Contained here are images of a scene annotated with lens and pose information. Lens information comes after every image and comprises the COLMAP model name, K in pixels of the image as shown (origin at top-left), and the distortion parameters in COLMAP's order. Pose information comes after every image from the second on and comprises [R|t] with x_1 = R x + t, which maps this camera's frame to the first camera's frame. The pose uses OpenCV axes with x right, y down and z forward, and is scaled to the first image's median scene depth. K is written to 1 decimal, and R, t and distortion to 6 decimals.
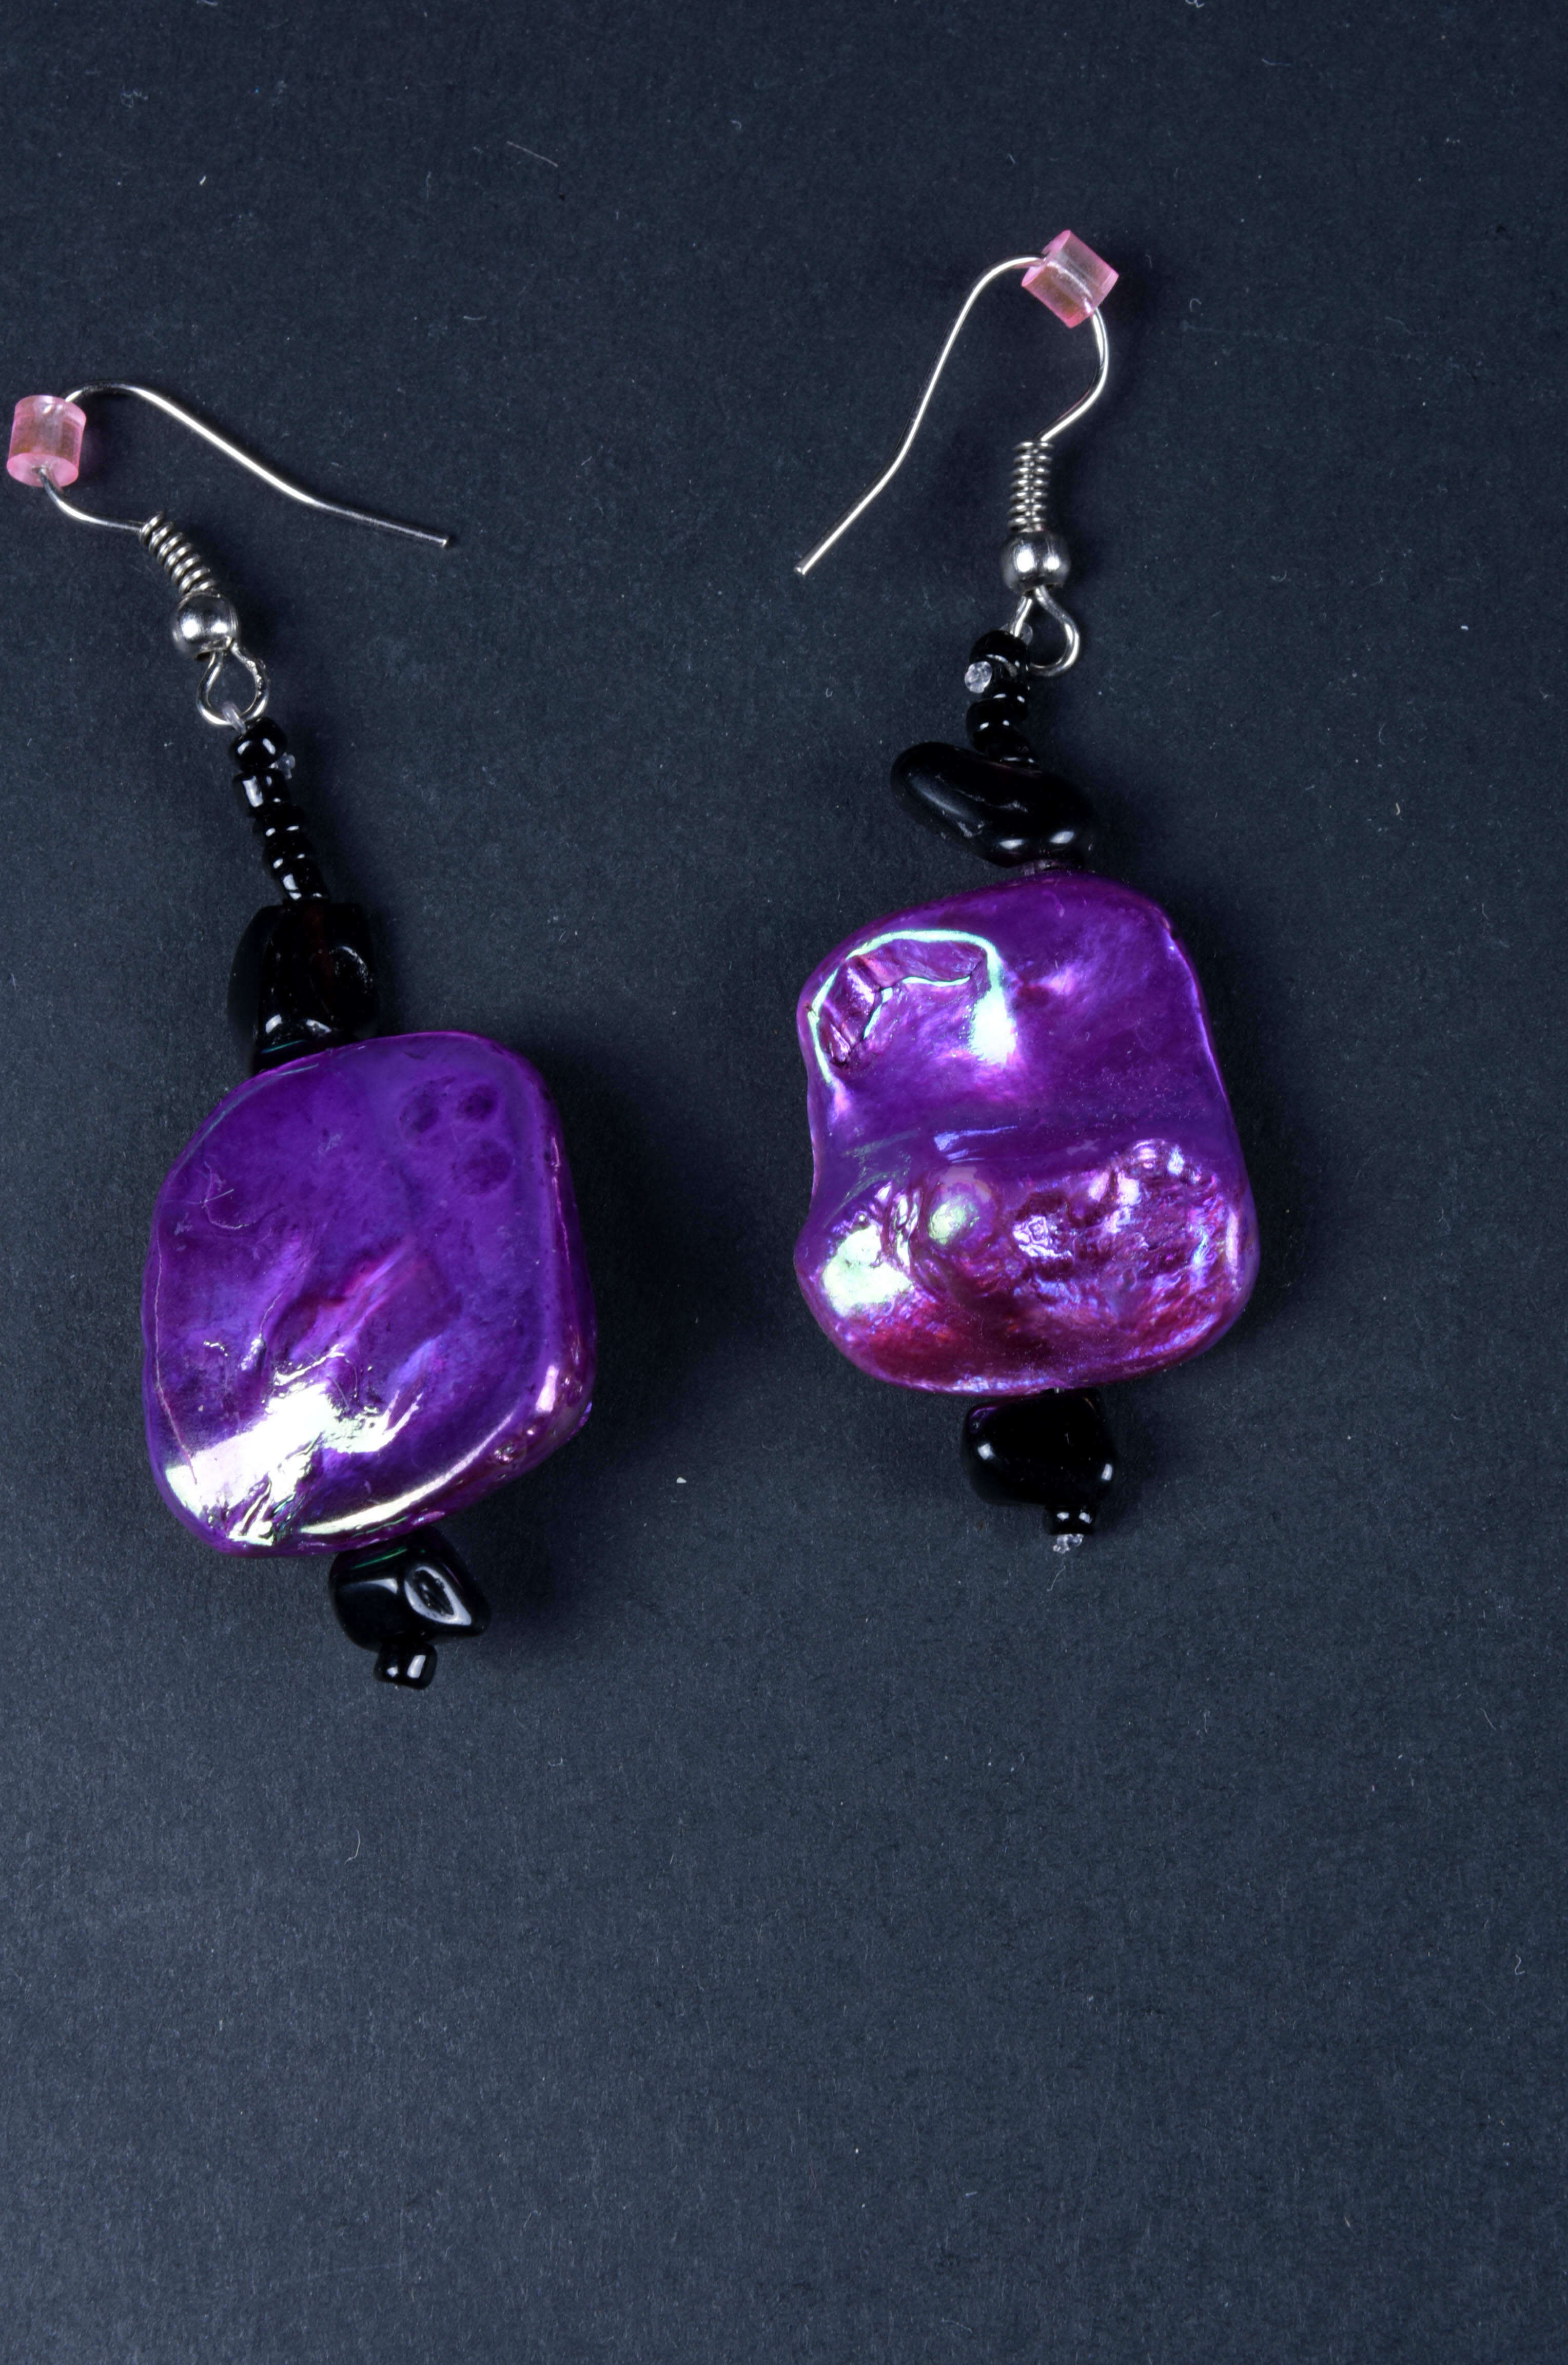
lens RADIAL K [[4194.0, 0, 784.0], [0, 4194.0, 1182.5], [0, 0, 1]] dist [-0.012043, 0.014825]
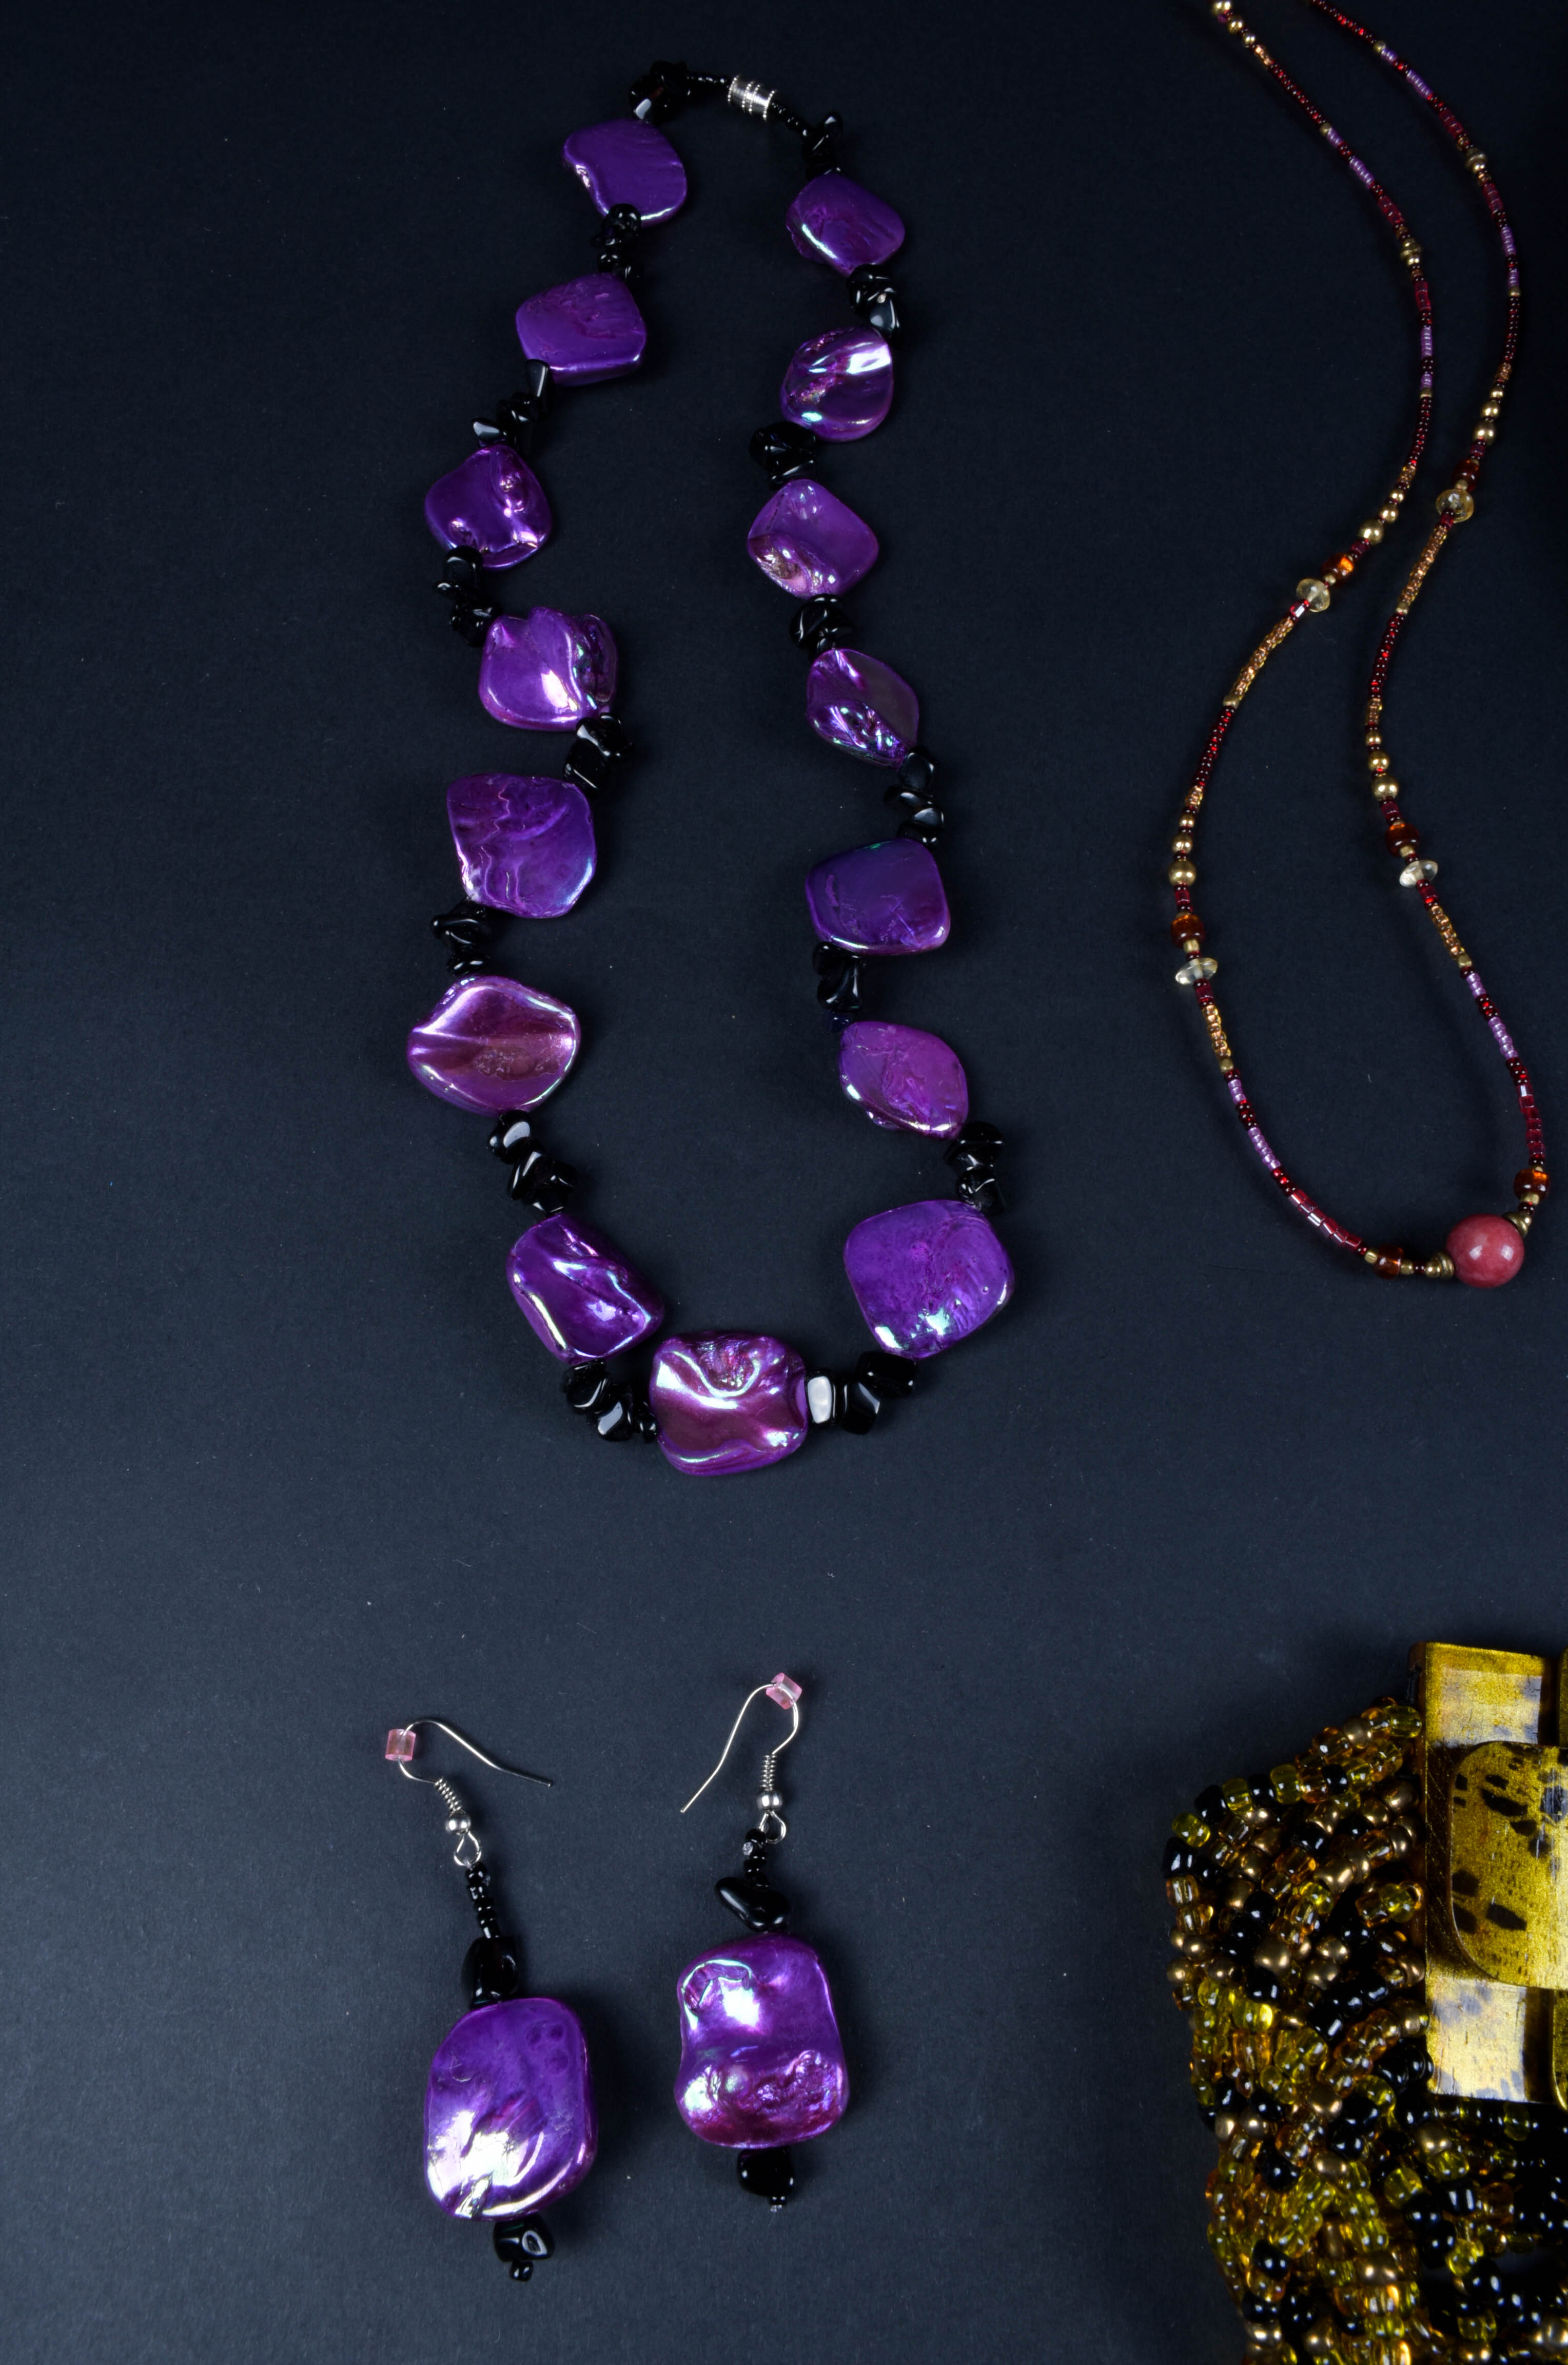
lens RADIAL K [[1988.5, 0, 784.0], [0, 1988.5, 1182.5], [0, 0, 1]] dist [0.004598, -0.004037]
pose [[0.998453, 0.022162, 0.050998, -0.004824], [-0.012014, 0.981460, -0.191291, -0.295361], [-0.054292, 0.190382, 0.980208, -0.330189]]
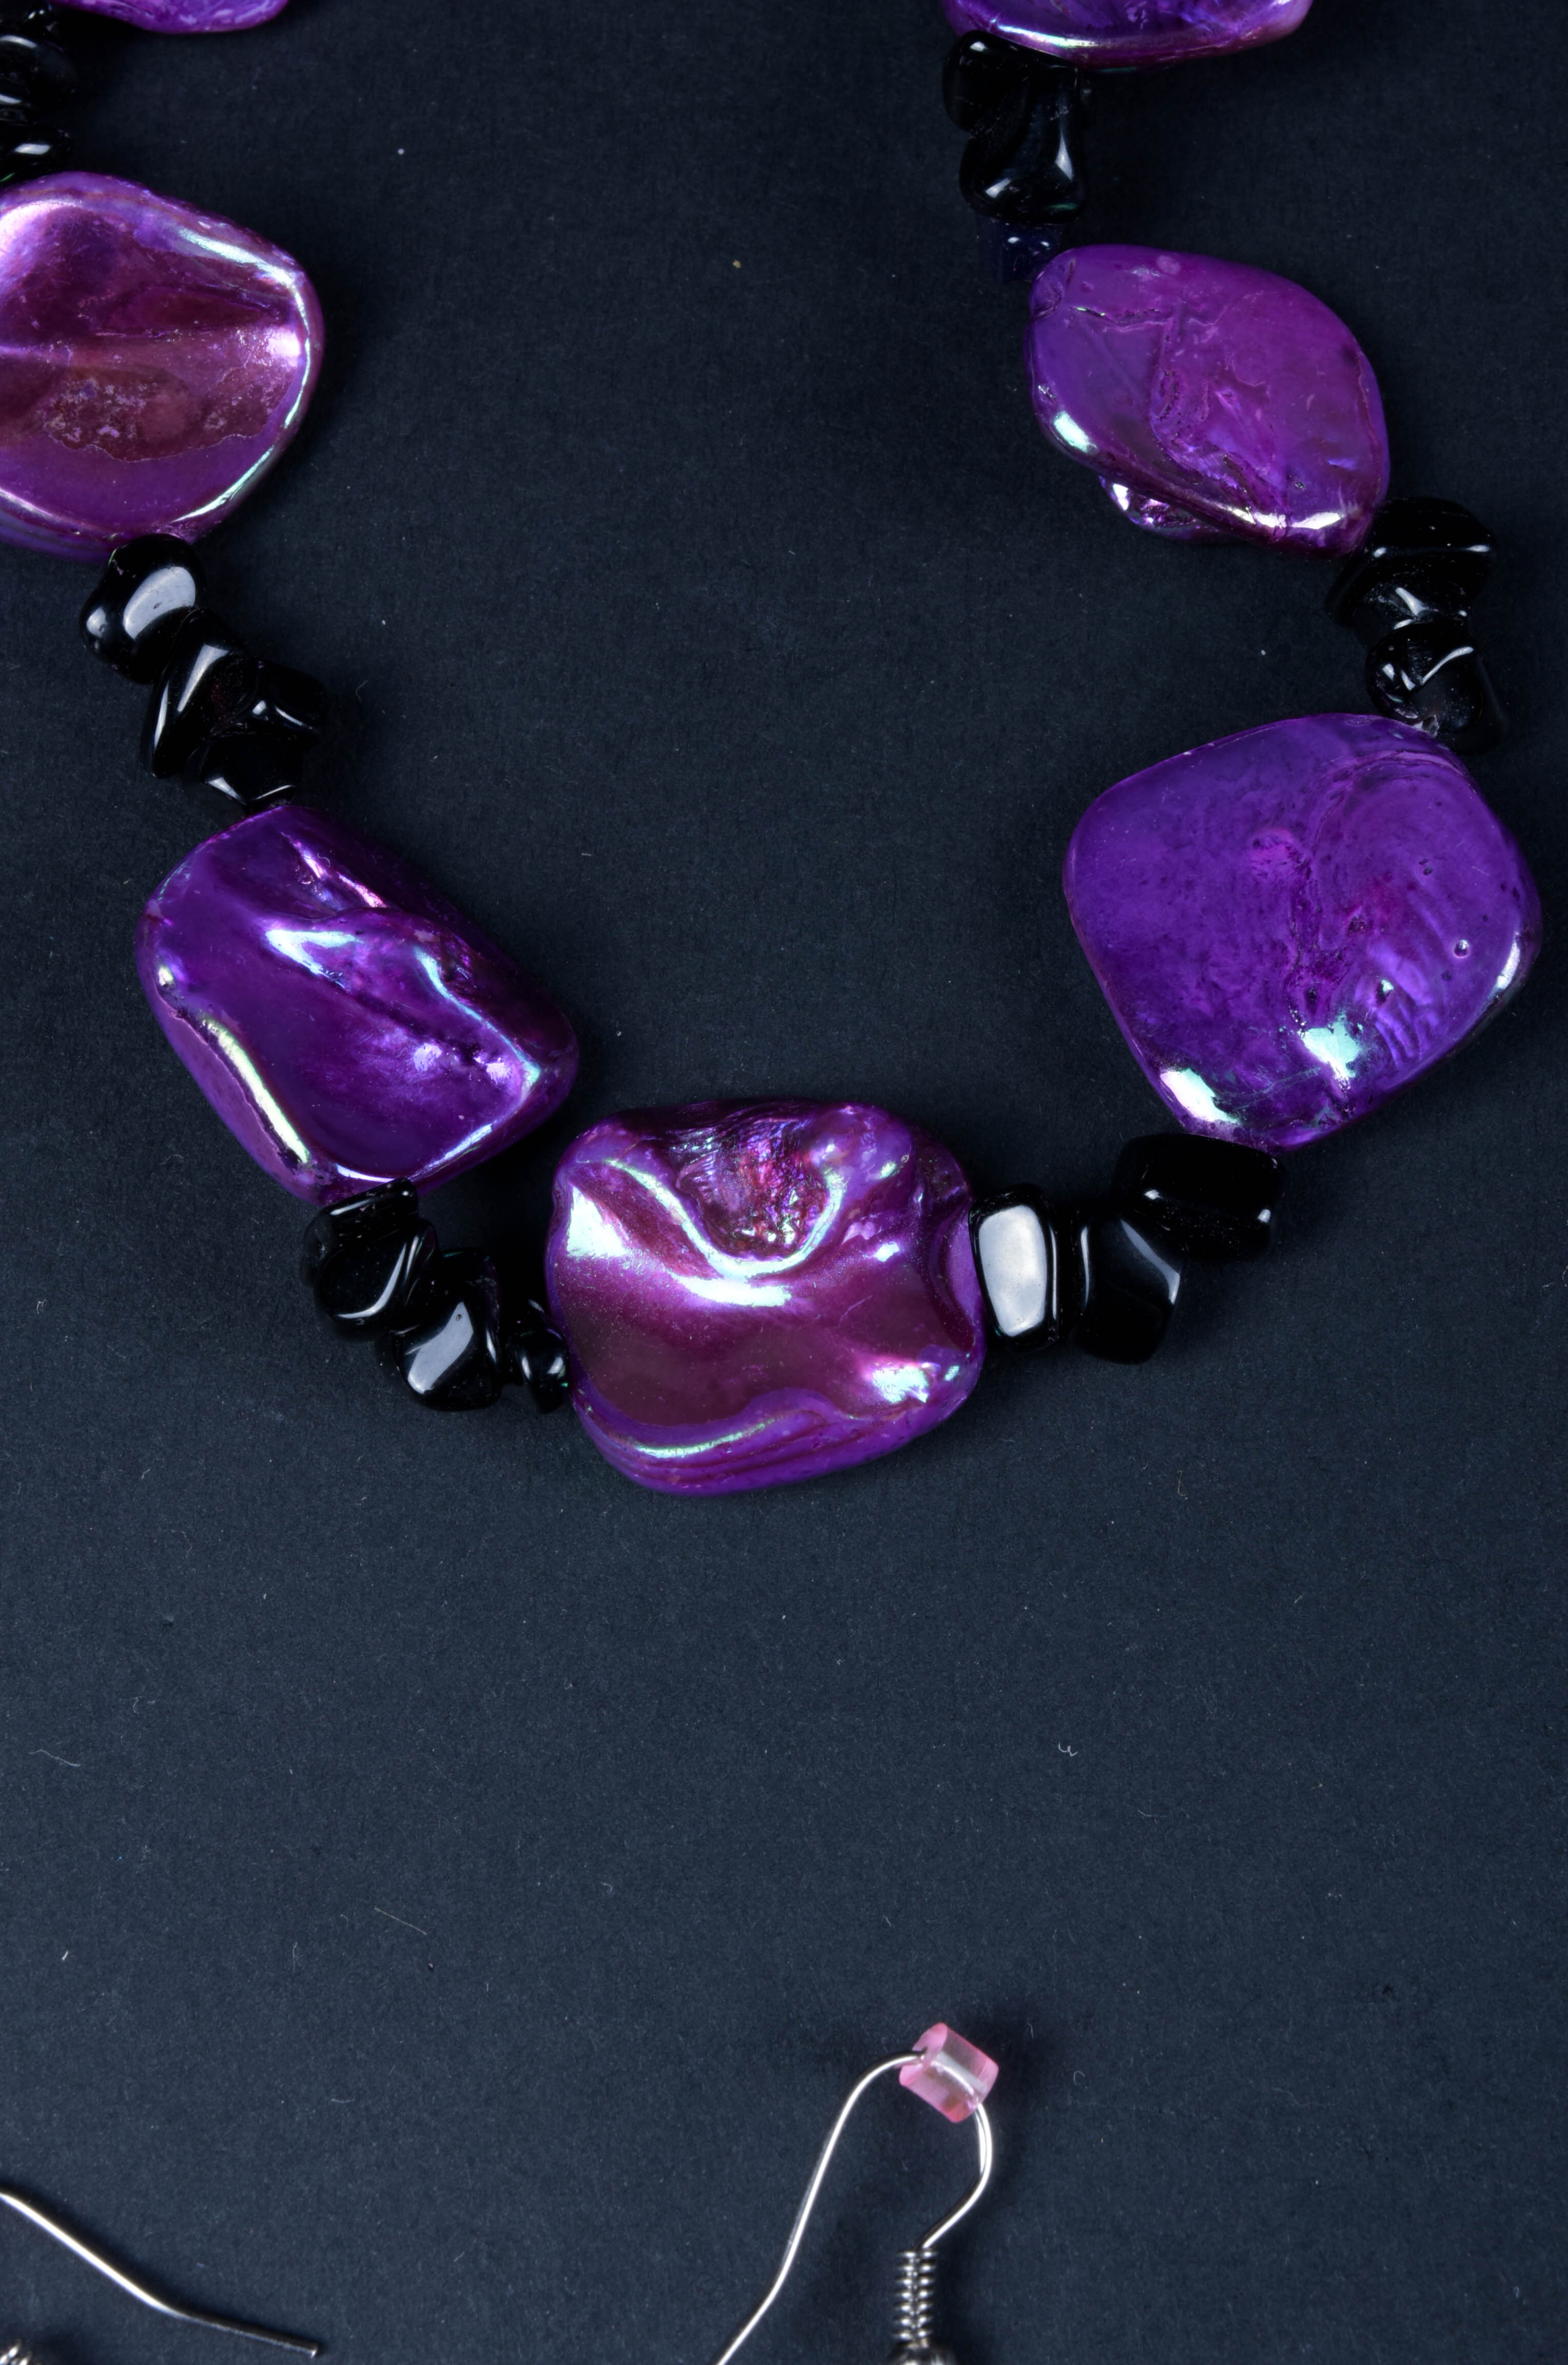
lens RADIAL K [[4194.0, 0, 784.0], [0, 4194.0, 1182.5], [0, 0, 1]] dist [-0.012043, 0.014825]
pose [[0.999627, -0.026205, 0.007740, 0.027920], [0.027064, 0.988534, -0.148555, -0.279423], [-0.003758, 0.148709, 0.988874, 0.002291]]
